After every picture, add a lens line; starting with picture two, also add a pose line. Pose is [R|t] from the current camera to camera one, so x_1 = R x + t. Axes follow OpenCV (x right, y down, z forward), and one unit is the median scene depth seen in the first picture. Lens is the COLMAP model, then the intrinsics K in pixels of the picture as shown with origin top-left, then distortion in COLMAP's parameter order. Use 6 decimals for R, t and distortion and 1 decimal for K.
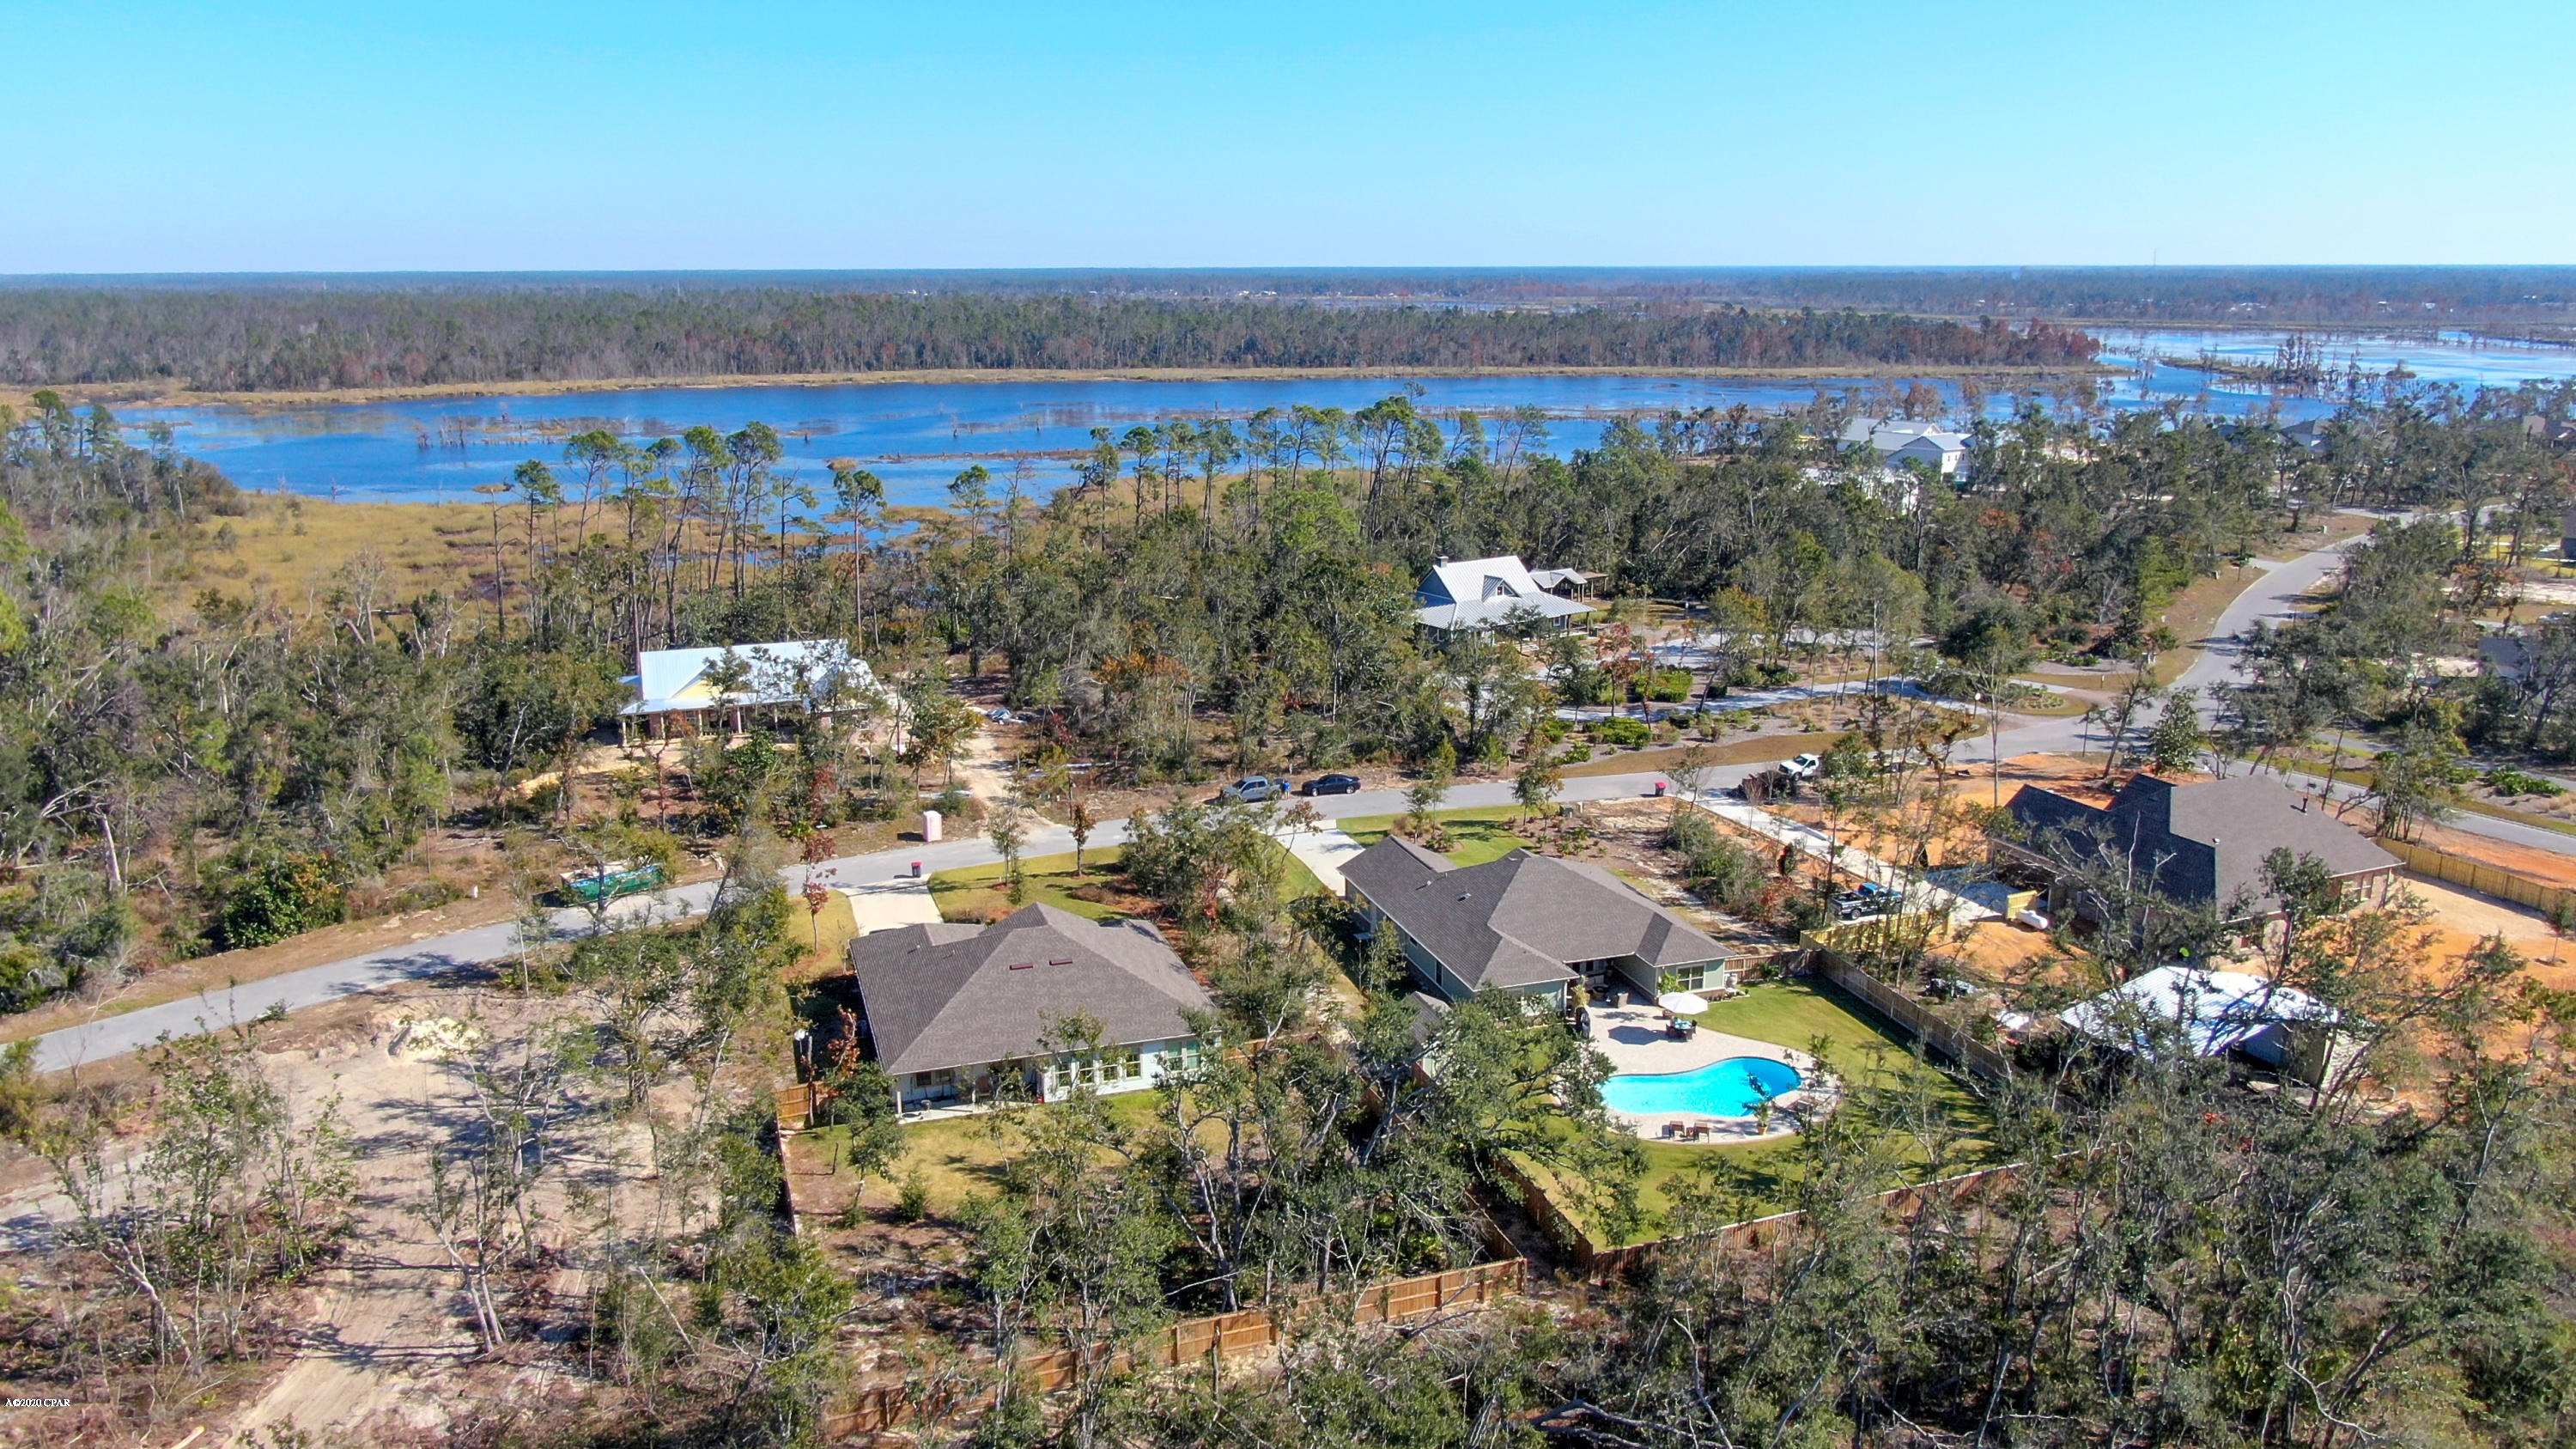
lens RADIAL K [[1851.3, 0, 1288.0], [0, 1851.3, 724.5], [0, 0, 1]] dist [-0.009636, -0.001729]
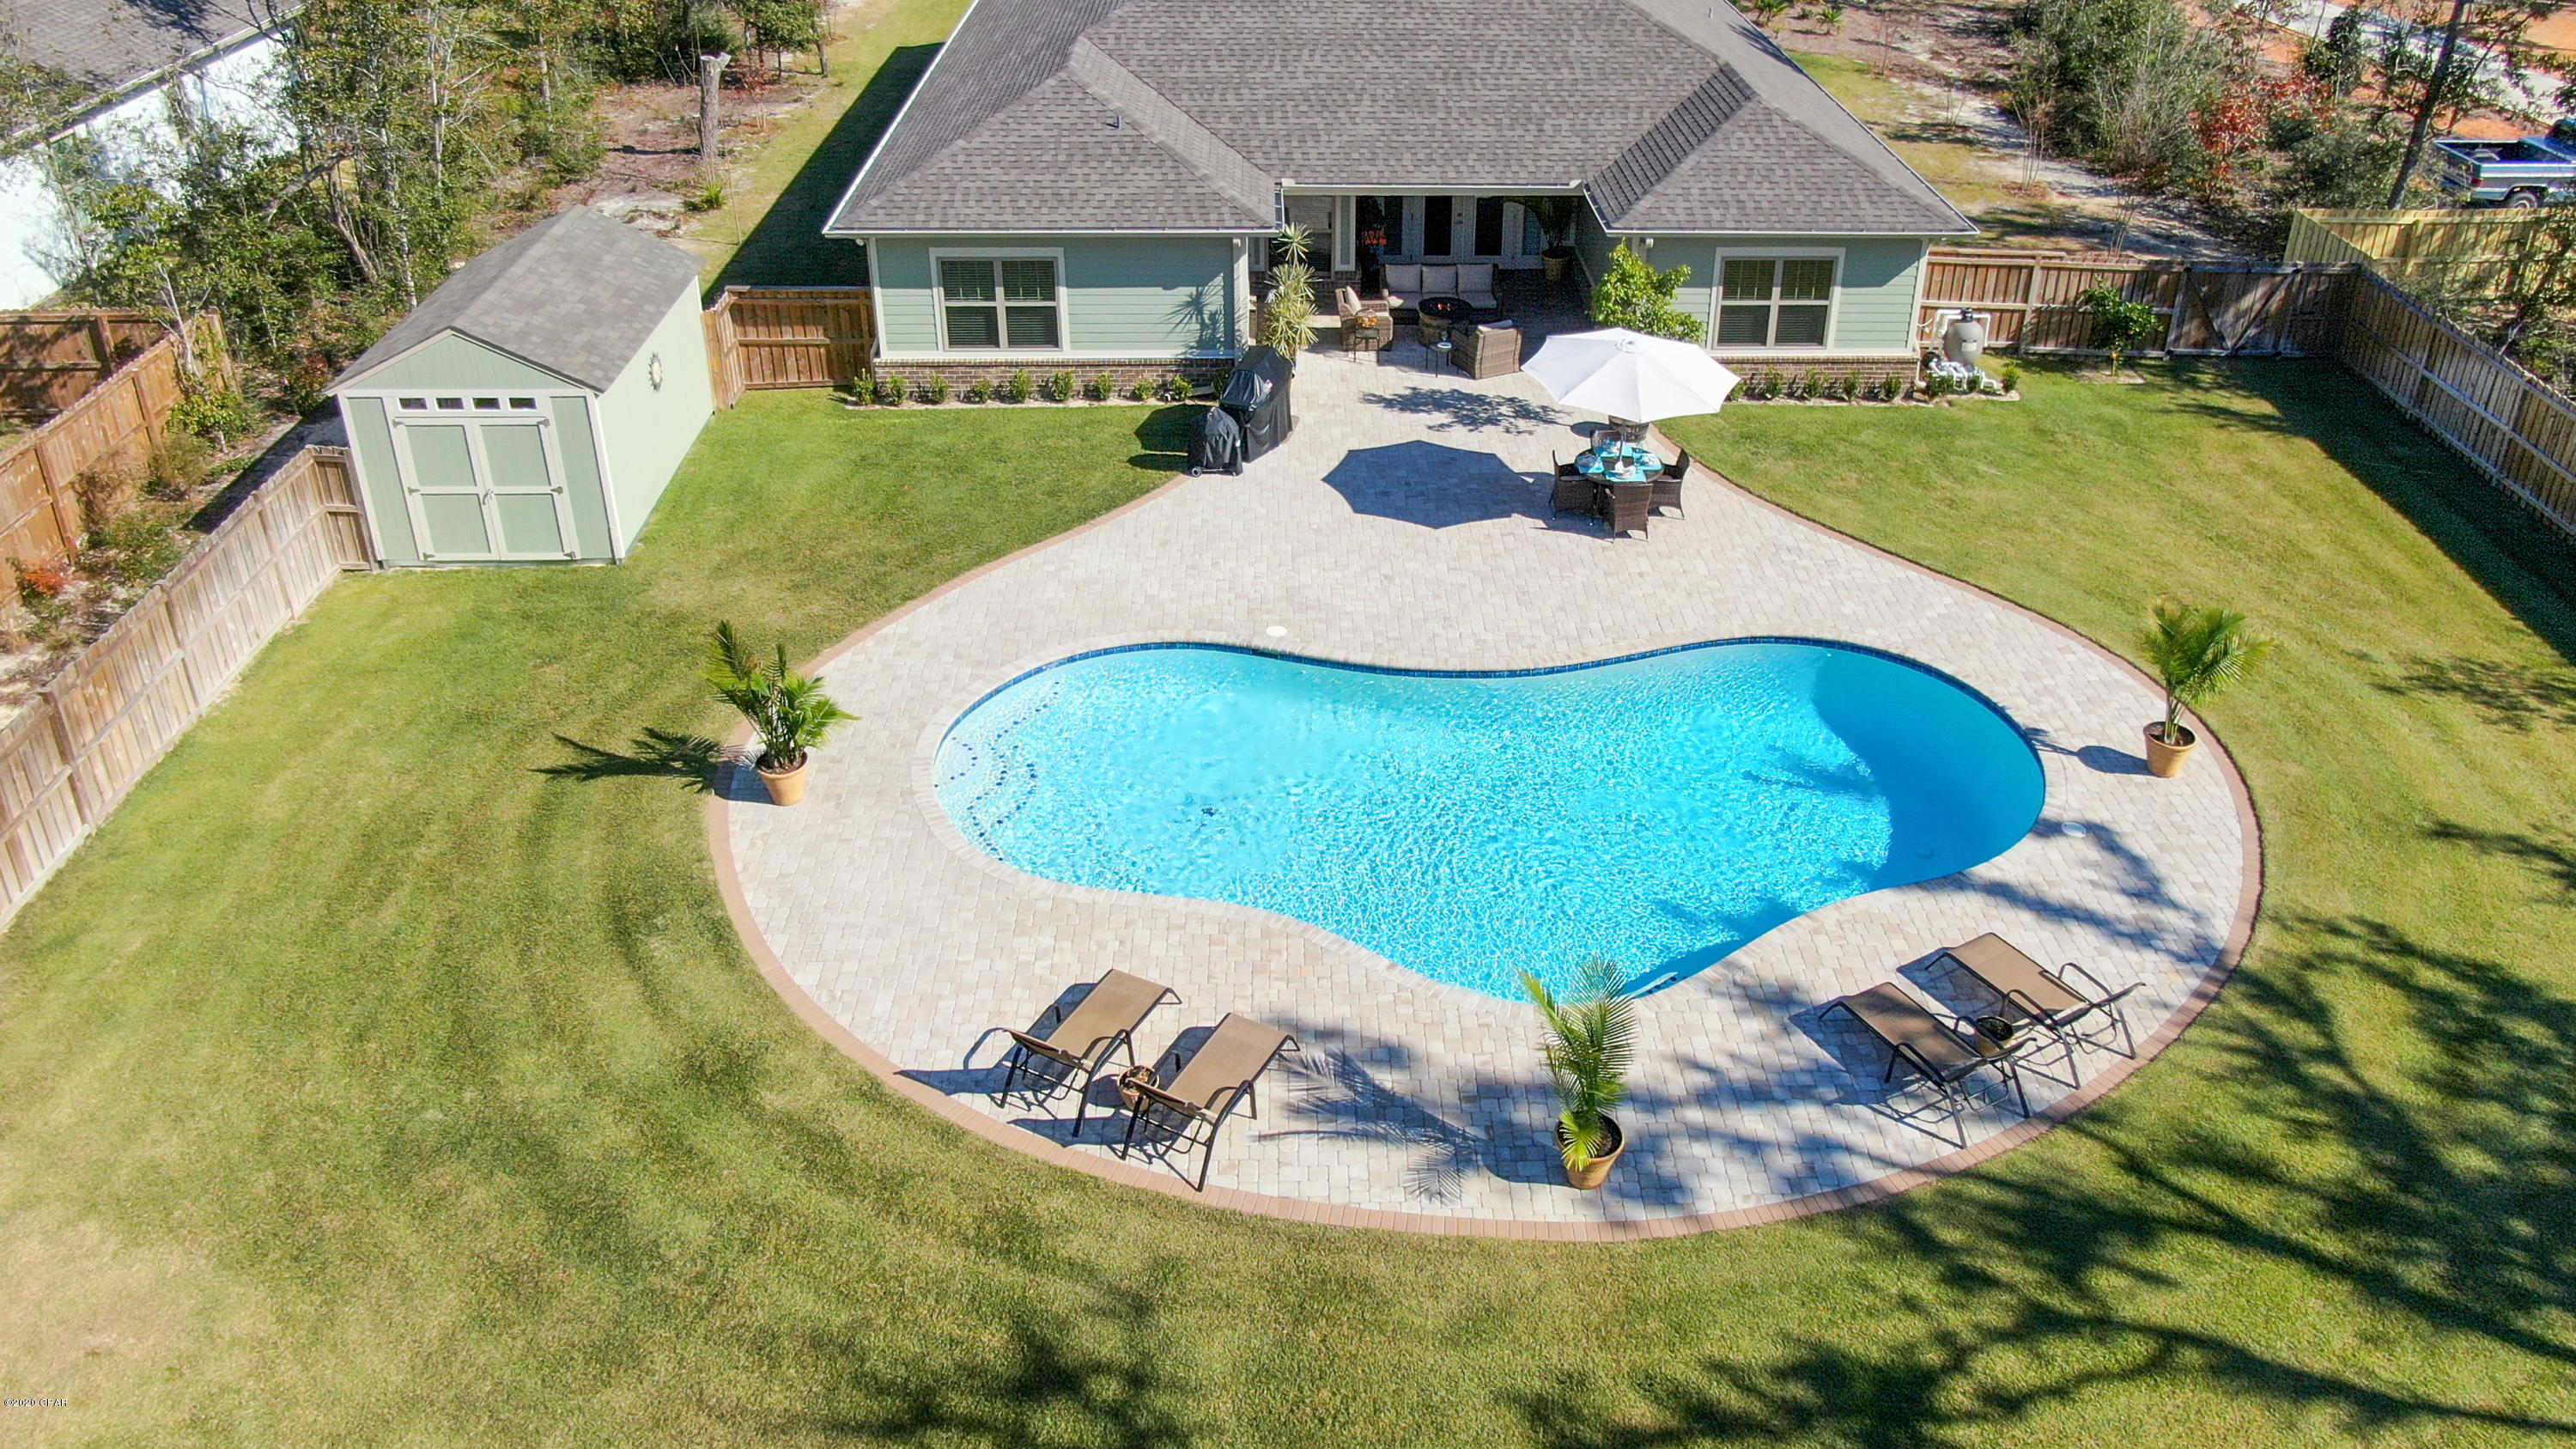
lens RADIAL K [[1851.3, 0, 1288.0], [0, 1851.3, 724.5], [0, 0, 1]] dist [-0.009636, -0.001729]
pose [[0.959023, 0.164355, -0.230784, 0.221536], [-0.082219, 0.940940, 0.328438, 0.113546], [0.271135, -0.296005, 0.915897, 0.726243]]
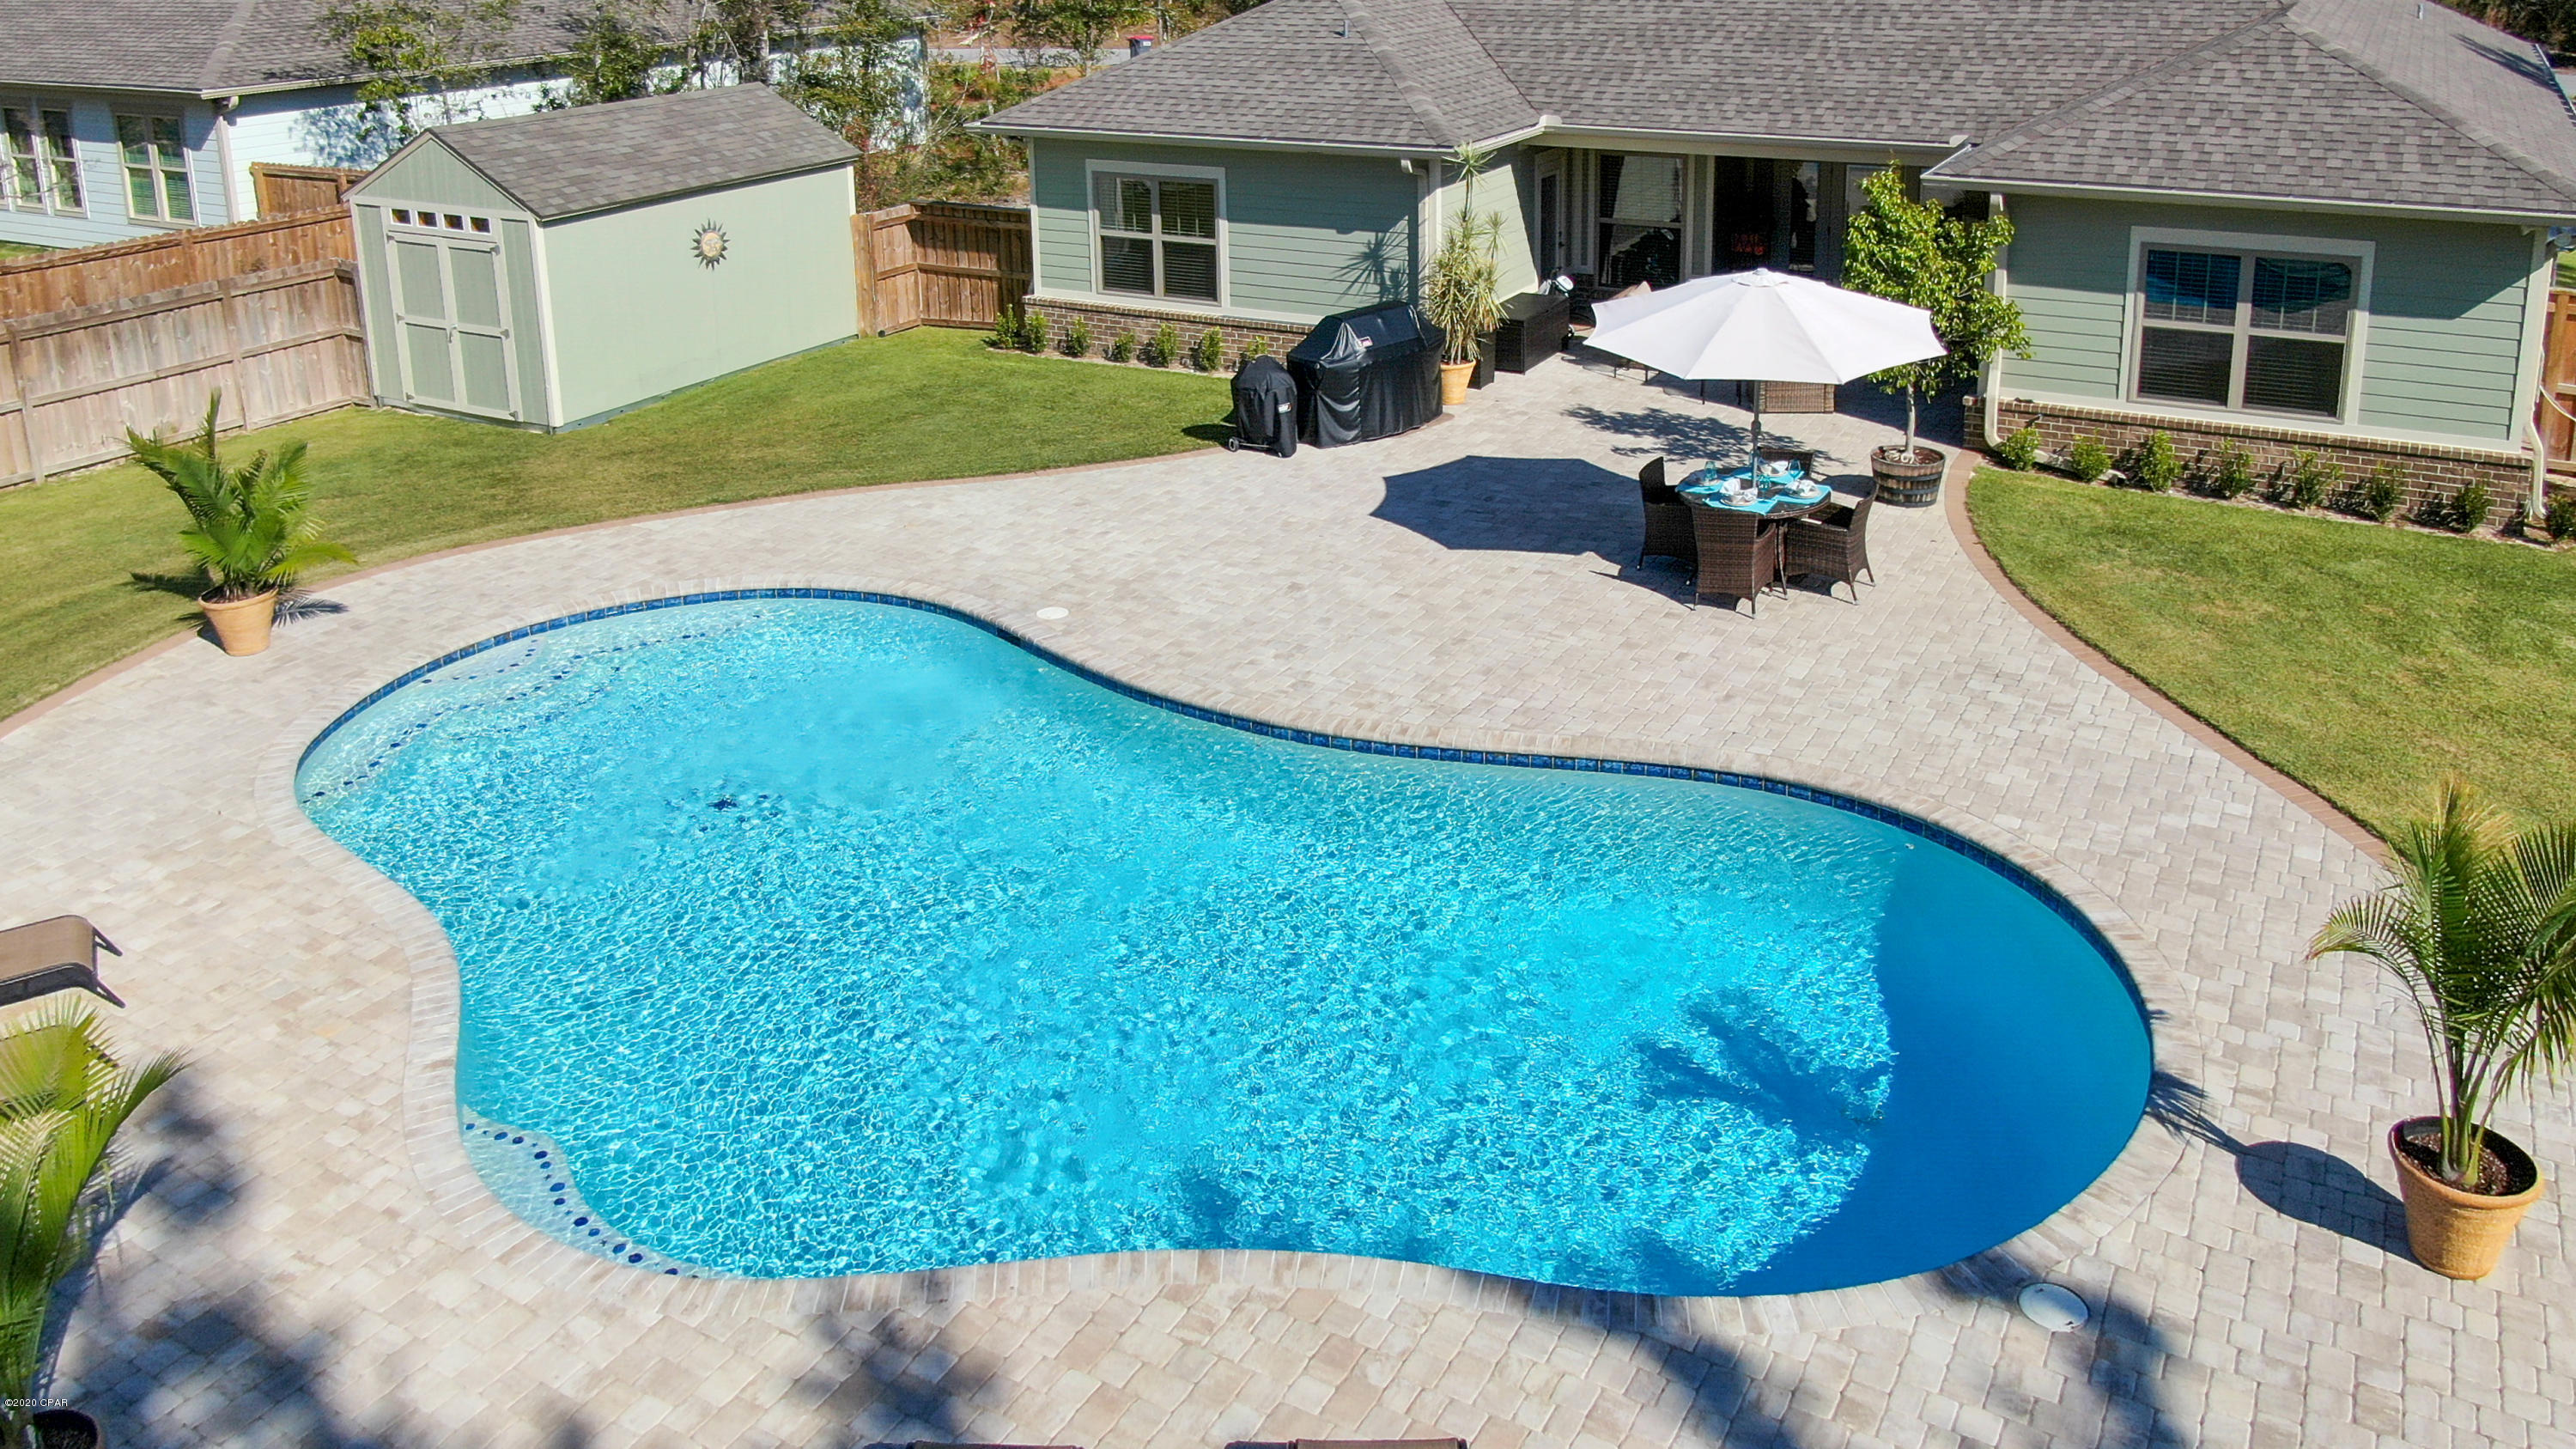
lens RADIAL K [[1928.7, 0, 1272.8], [0, 1928.7, 482.7], [0, 0, 1]] dist [-0.008400, -0.001683]
pose [[0.673110, 0.223470, -0.704971, 0.277372], [-0.169934, 0.974483, 0.146648, 0.139850], [0.719754, 0.021089, 0.693909, 0.834283]]
